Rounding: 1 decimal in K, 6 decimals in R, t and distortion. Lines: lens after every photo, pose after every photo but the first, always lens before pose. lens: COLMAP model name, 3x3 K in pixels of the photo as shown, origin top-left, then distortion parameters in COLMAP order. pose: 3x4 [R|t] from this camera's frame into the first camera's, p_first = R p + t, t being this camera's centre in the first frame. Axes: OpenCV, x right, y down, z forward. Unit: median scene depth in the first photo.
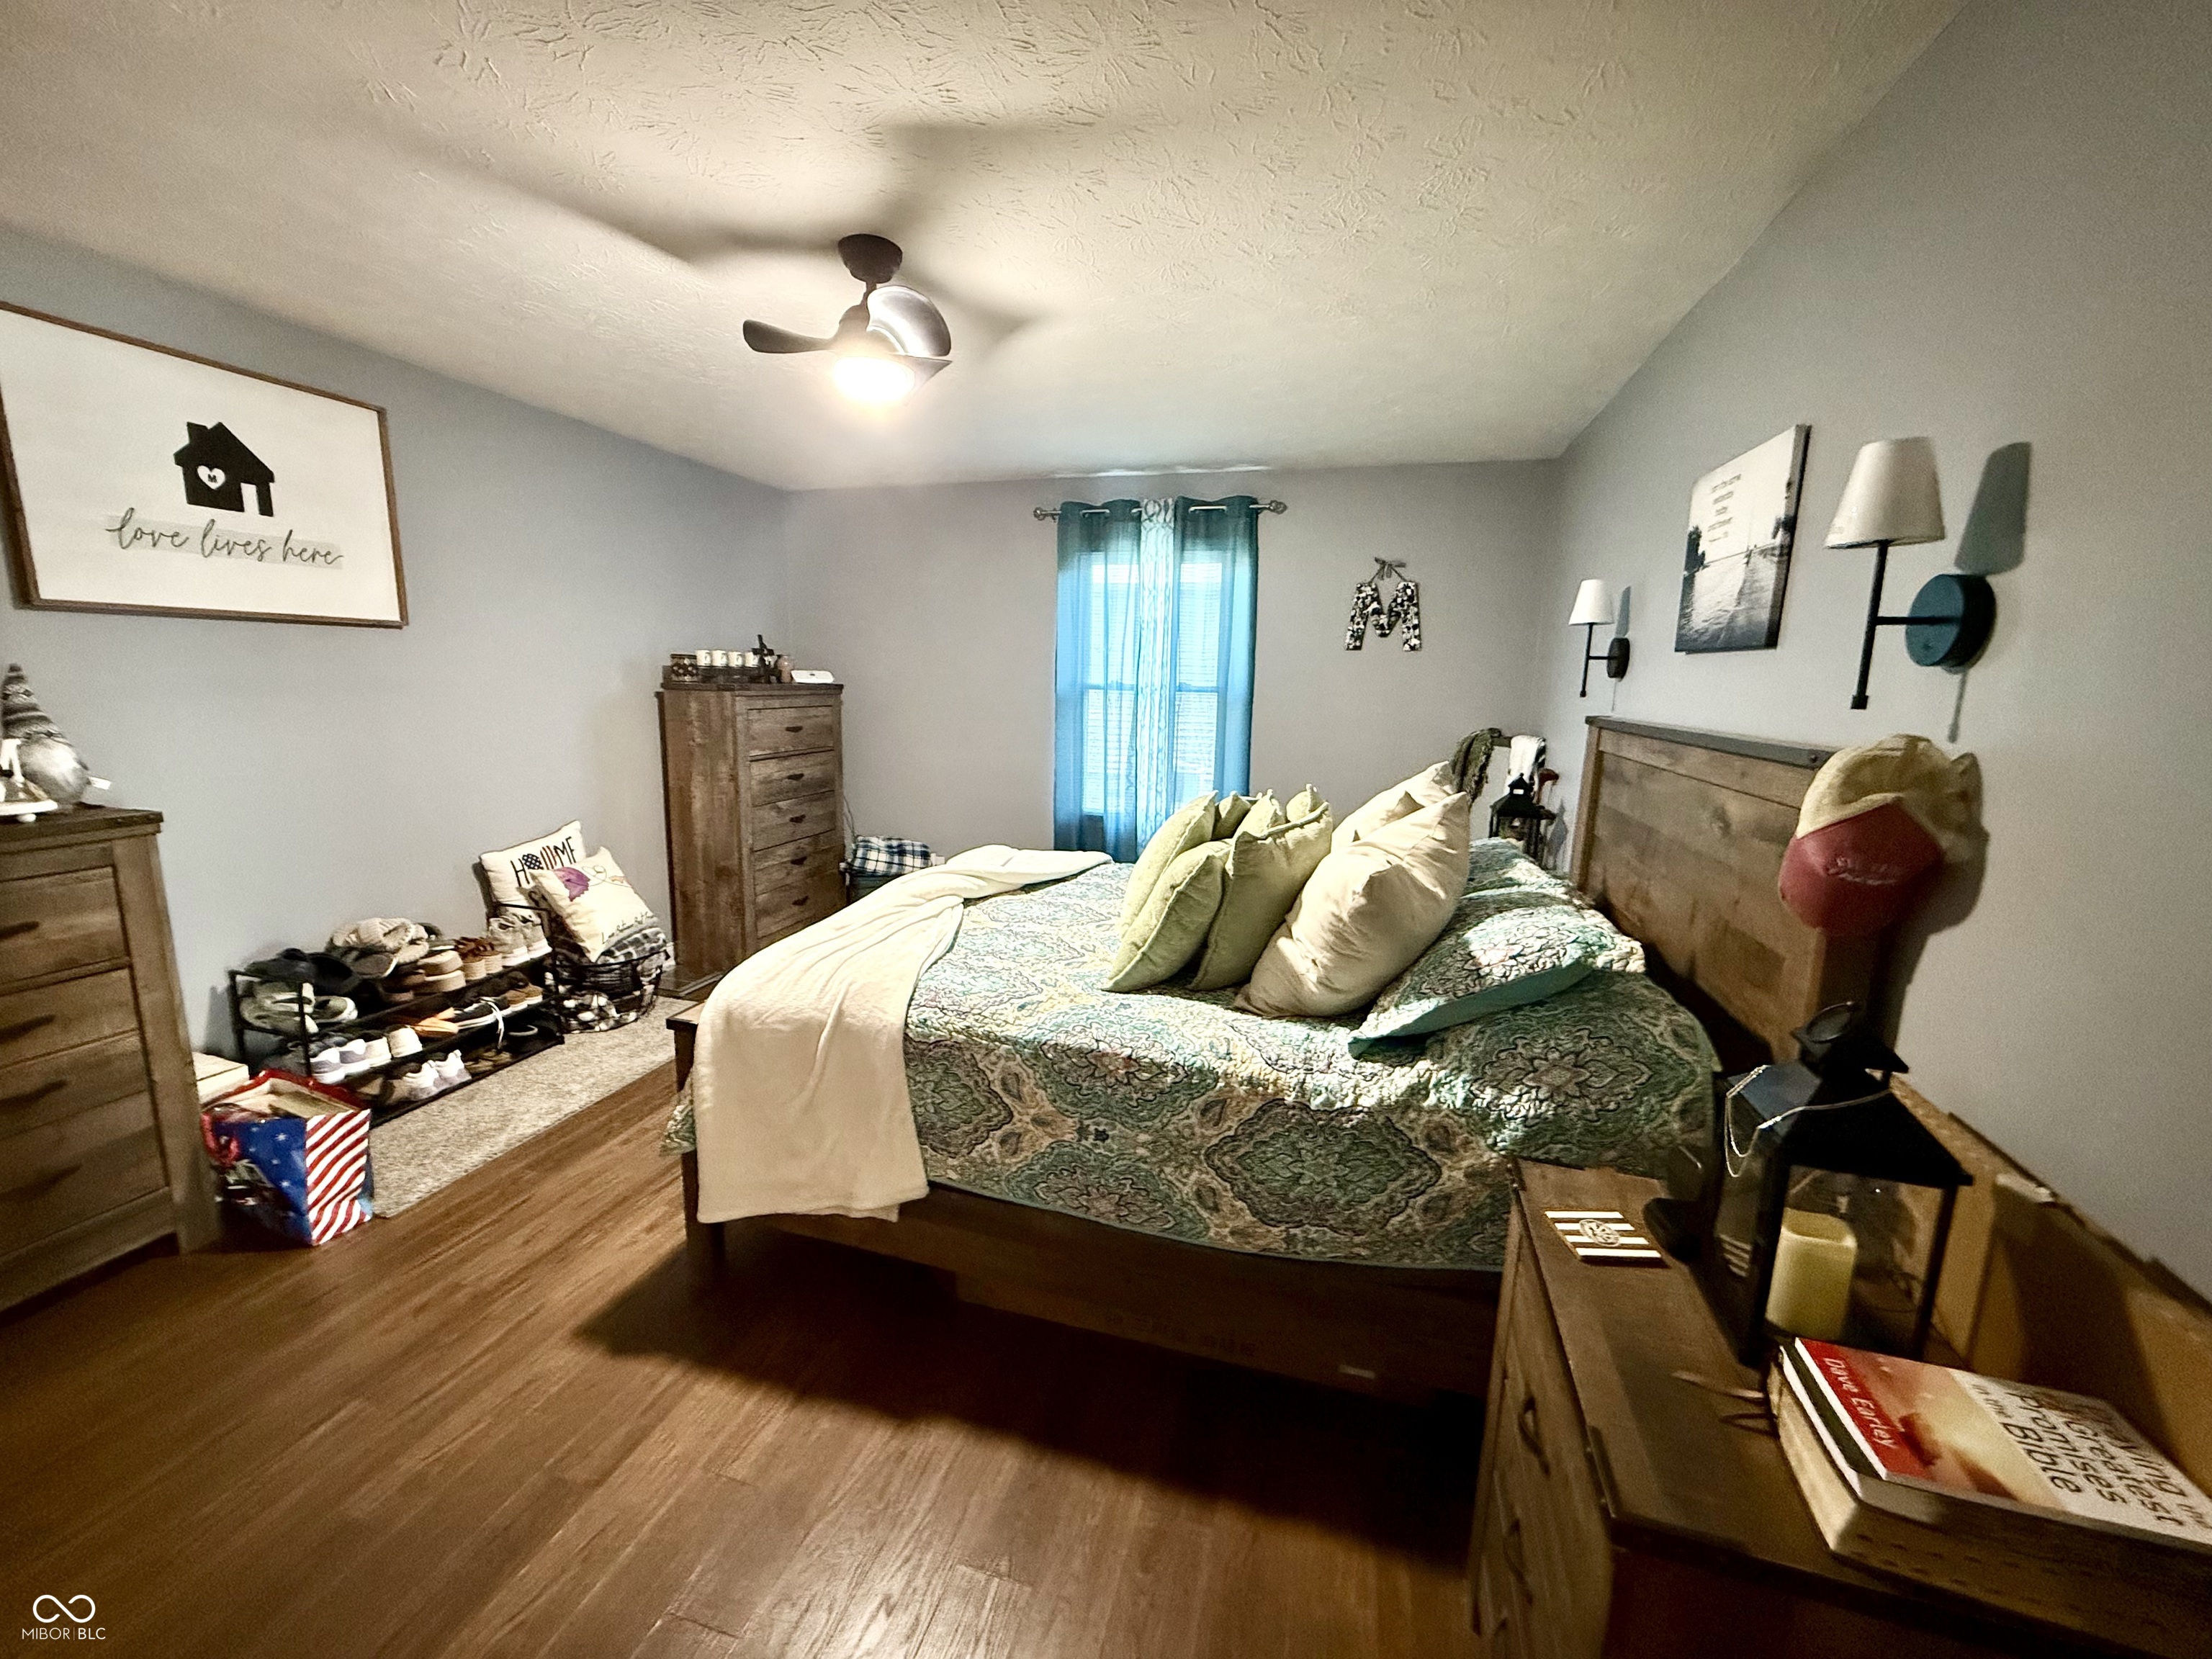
lens RADIAL K [[877.4, 0, 1089.8], [0, 877.4, 831.1], [0, 0, 1]] dist [0.000642, -0.000153]
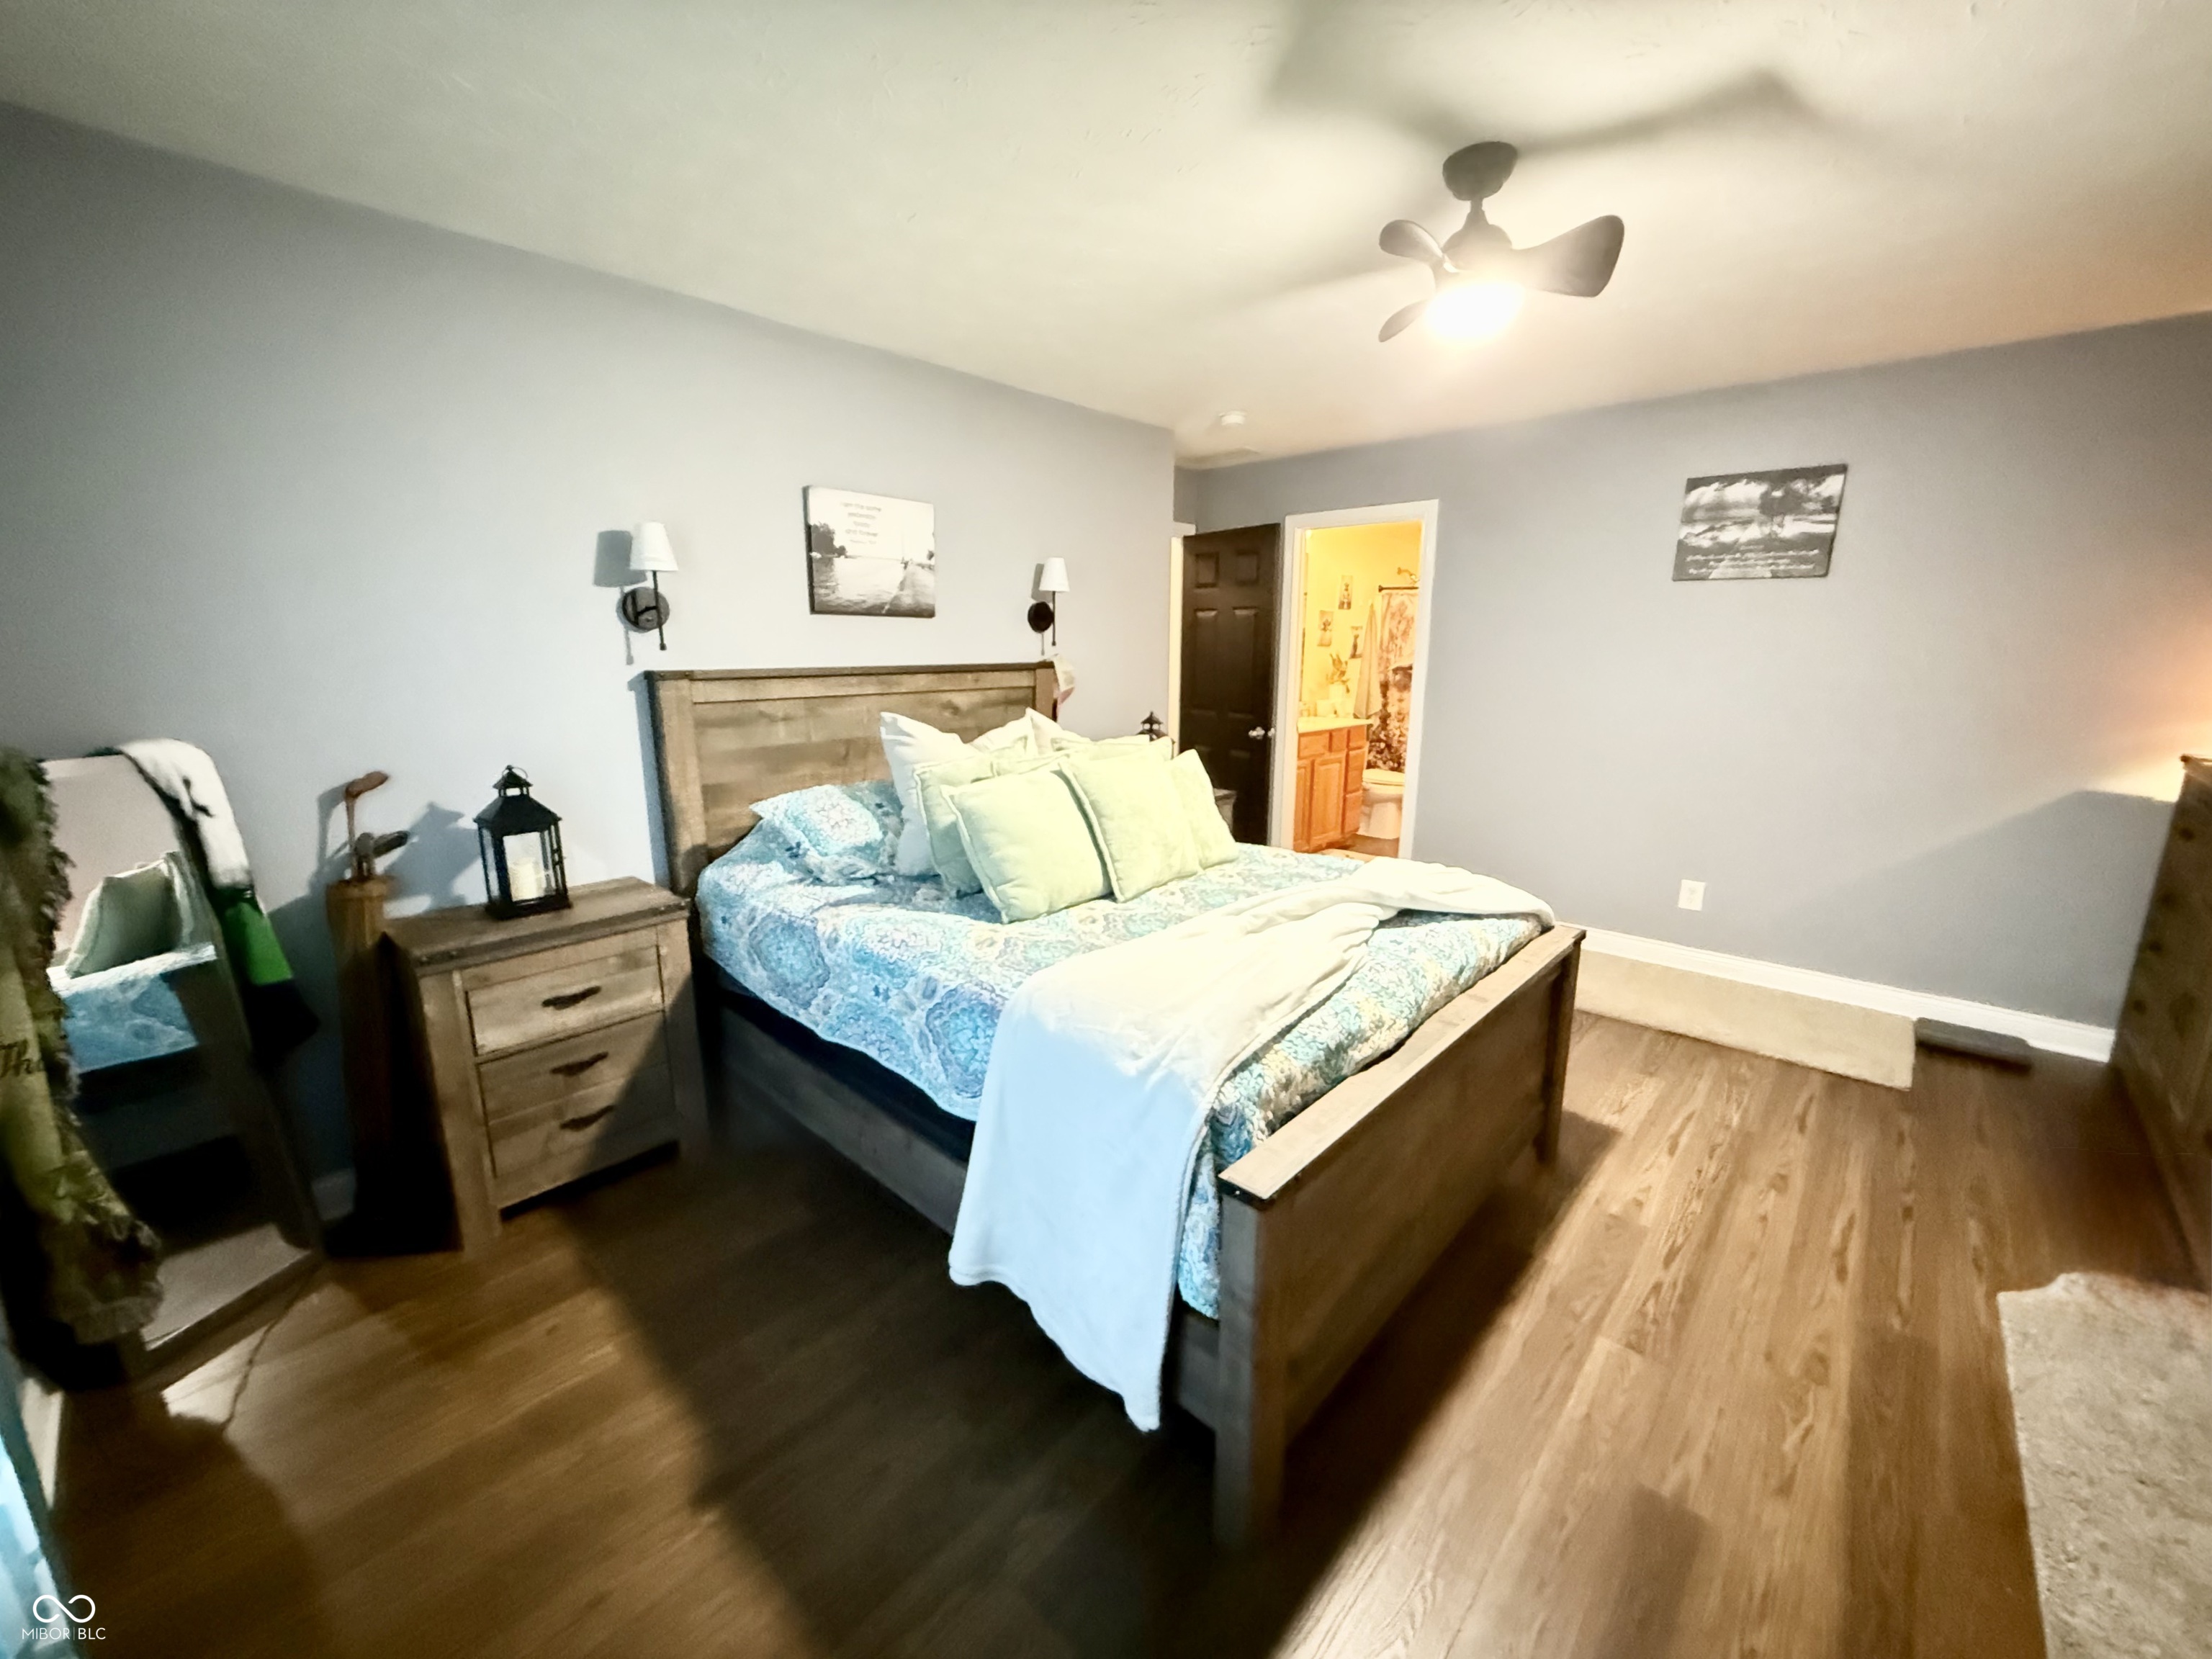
lens RADIAL K [[869.6, 0, 1107.1], [0, 869.6, 817.4], [0, 0, 1]] dist [0.017448, -0.000043]
pose [[-0.892233, -0.119748, 0.435409, -0.442912], [0.052163, 0.930414, 0.362778, -0.457346], [-0.448552, 0.346395, -0.823900, 2.457510]]
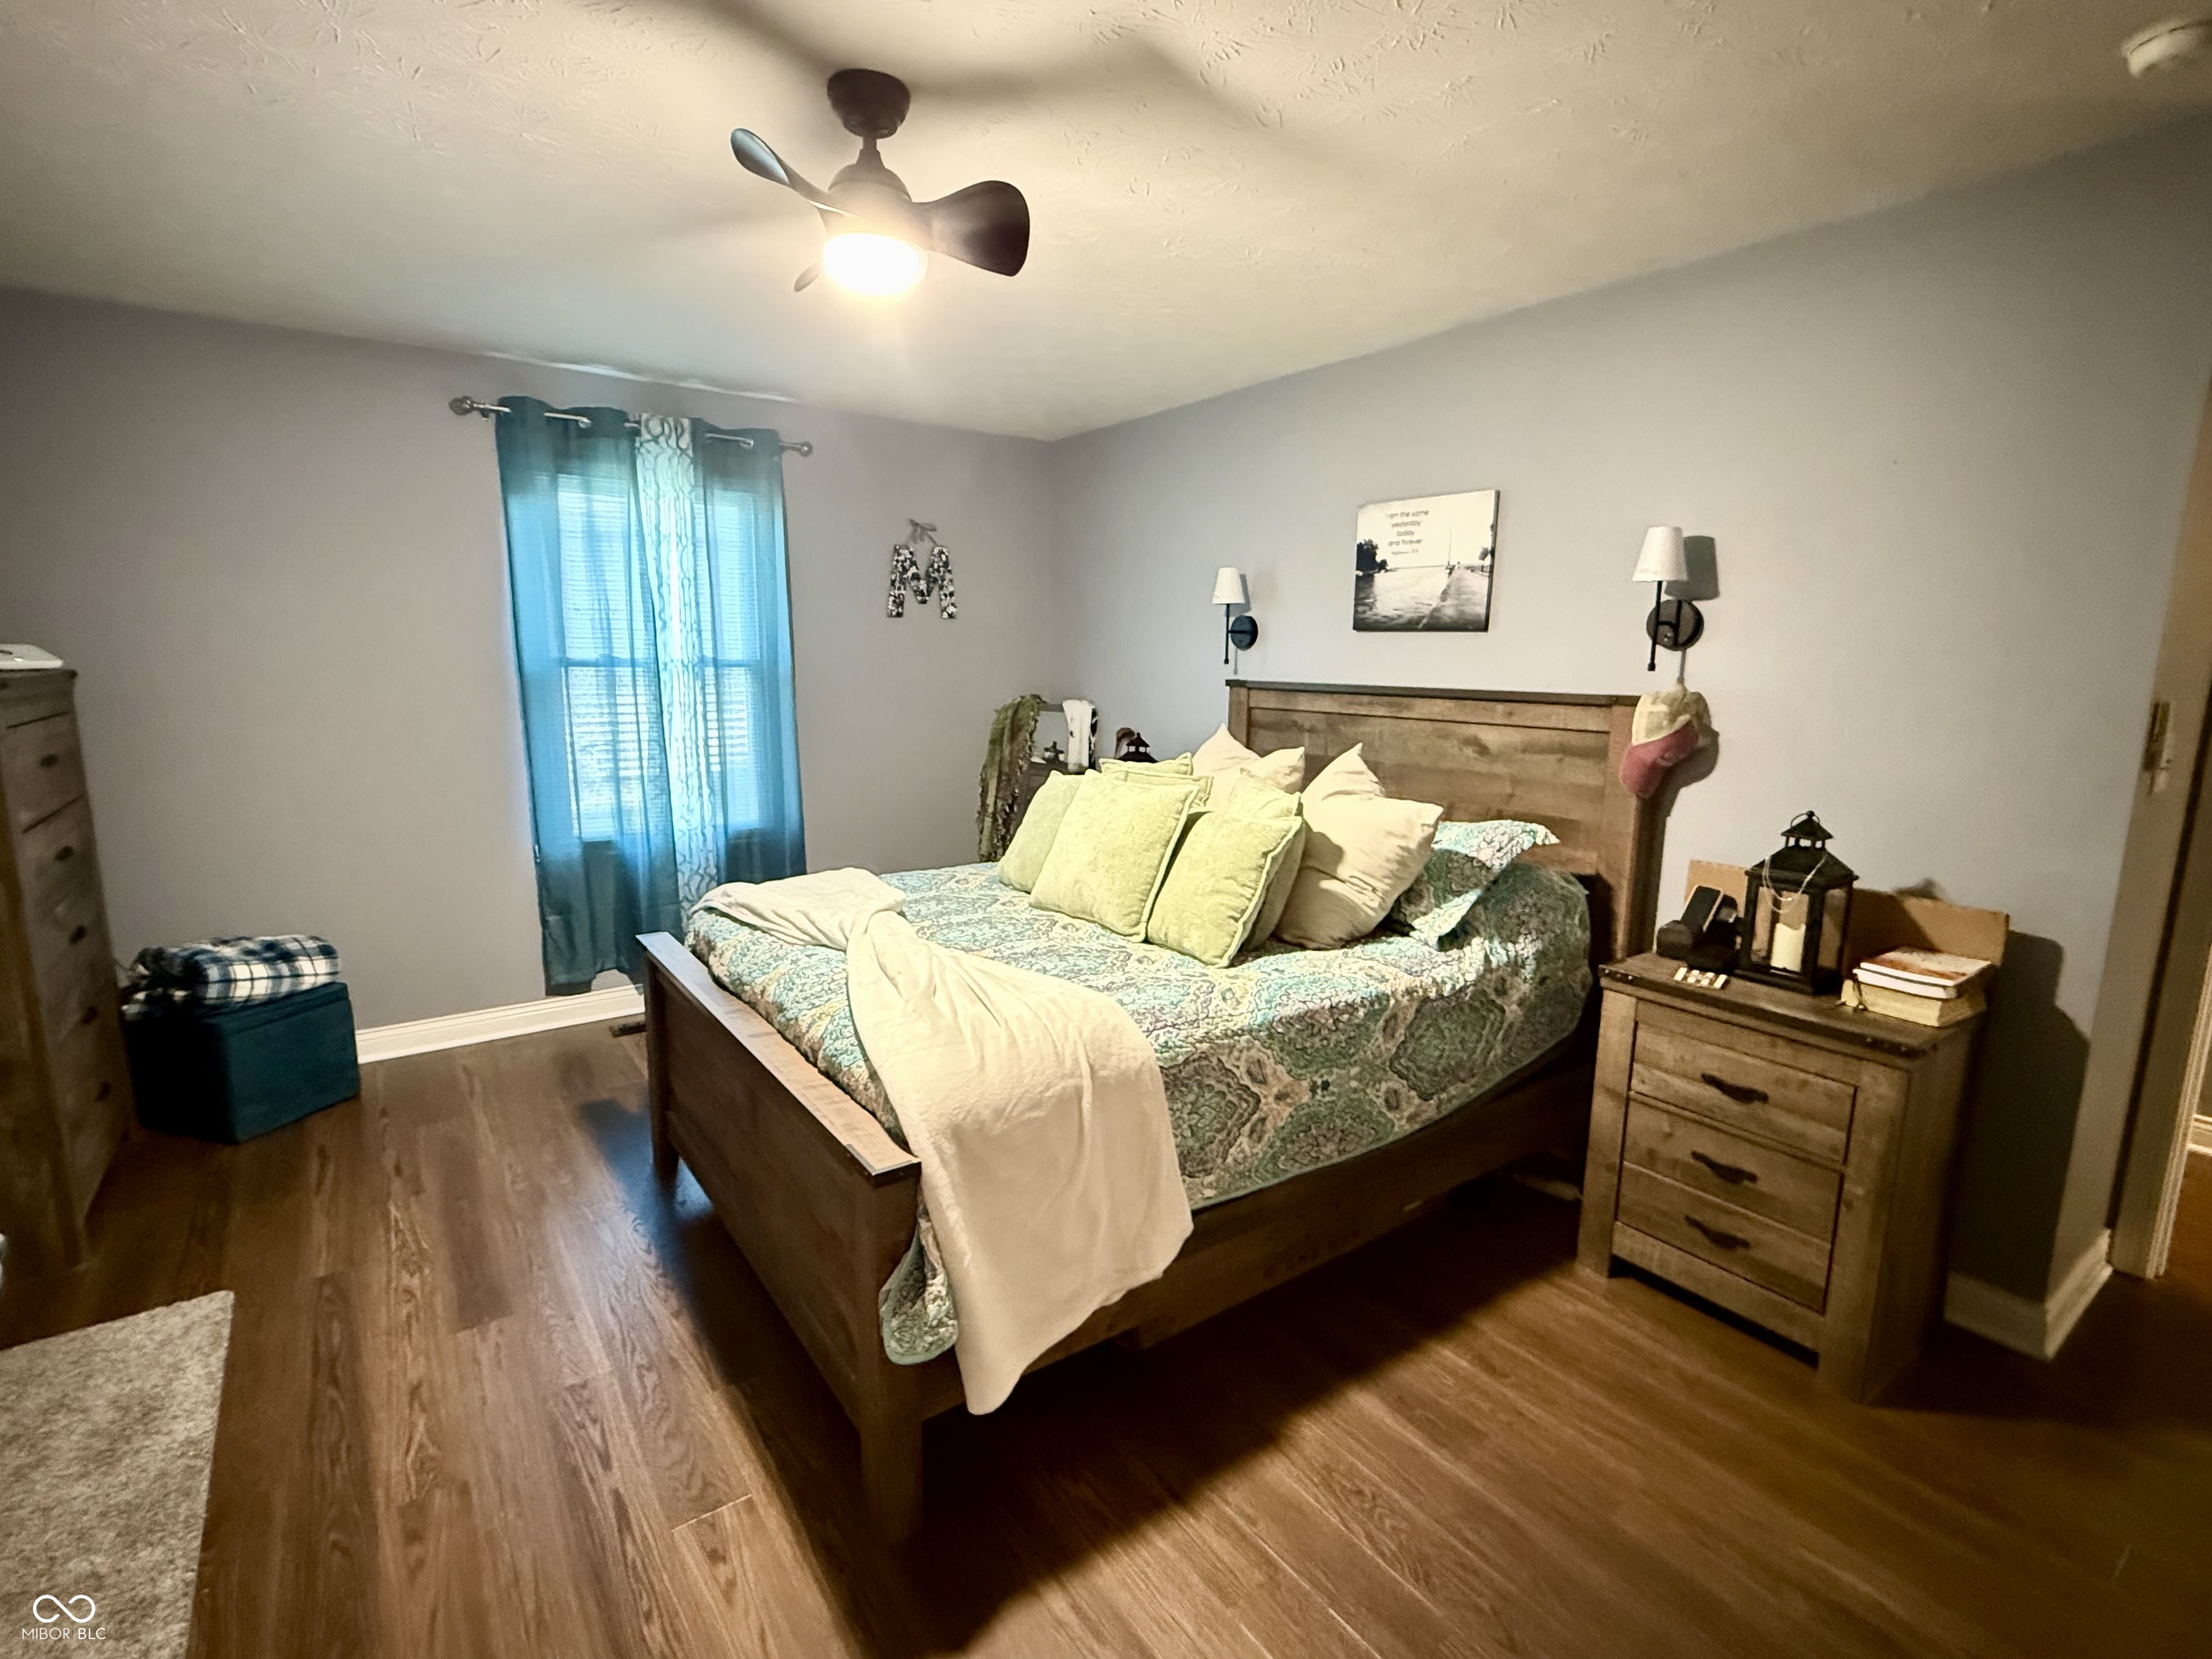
lens RADIAL K [[1035.1, 0, 1106.0], [0, 1035.1, 829.5], [0, 0, 1]] dist [0.001239, 0.000409]
pose [[0.616990, -0.148064, 0.772917, -1.043776], [0.138835, 0.987216, 0.078289, -0.096051], [-0.774628, 0.059005, 0.629659, 0.372877]]
